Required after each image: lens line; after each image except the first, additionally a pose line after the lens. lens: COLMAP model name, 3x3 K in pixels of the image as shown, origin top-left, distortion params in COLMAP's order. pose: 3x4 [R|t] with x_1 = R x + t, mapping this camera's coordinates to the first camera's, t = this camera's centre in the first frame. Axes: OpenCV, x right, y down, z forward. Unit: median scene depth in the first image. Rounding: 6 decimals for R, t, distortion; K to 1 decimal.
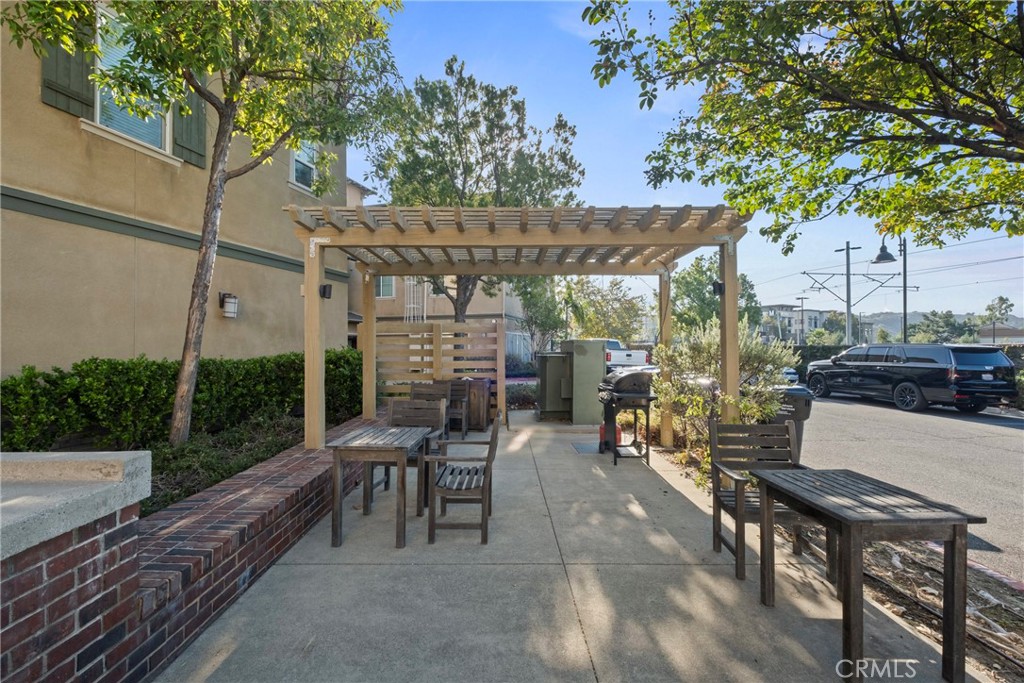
lens RADIAL K [[446.1, 0, 507.7], [0, 446.1, 340.4], [0, 0, 1]] dist [-0.001745, -0.000845]
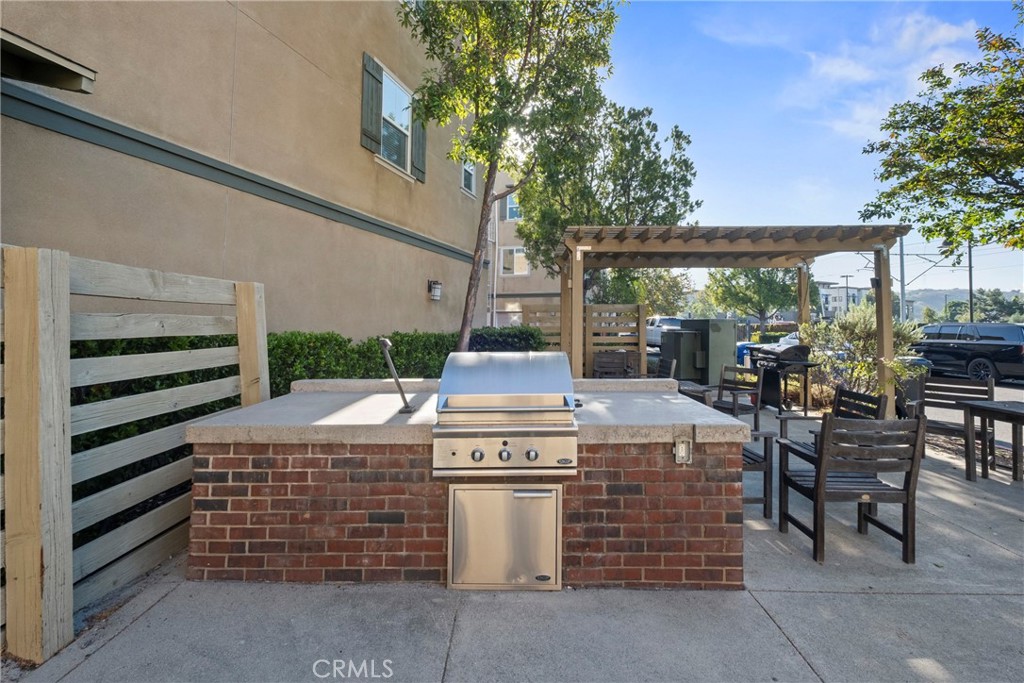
lens RADIAL K [[451.8, 0, 520.6], [0, 451.8, 305.5], [0, 0, 1]] dist [0.000756, -0.000038]
pose [[0.999649, 0.003141, -0.026312, -0.258110], [-0.003806, 0.999673, -0.025273, -0.004243], [0.026224, 0.025364, 0.999334, -0.182988]]
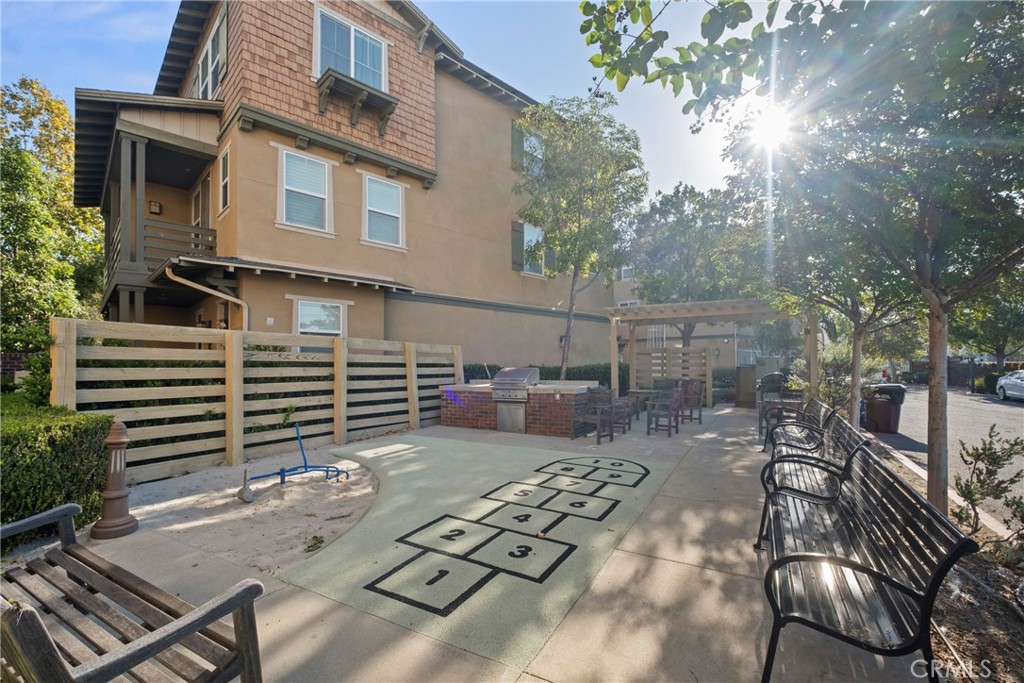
lens RADIAL K [[442.4, 0, 511.8], [0, 442.4, 361.2], [0, 0, 1]] dist [-0.001672, -0.000270]
pose [[0.867746, 0.001326, -0.497006, 0.138875], [0.003799, 0.999950, 0.009302, -0.003918], [0.496993, -0.009960, 0.867697, -0.660199]]
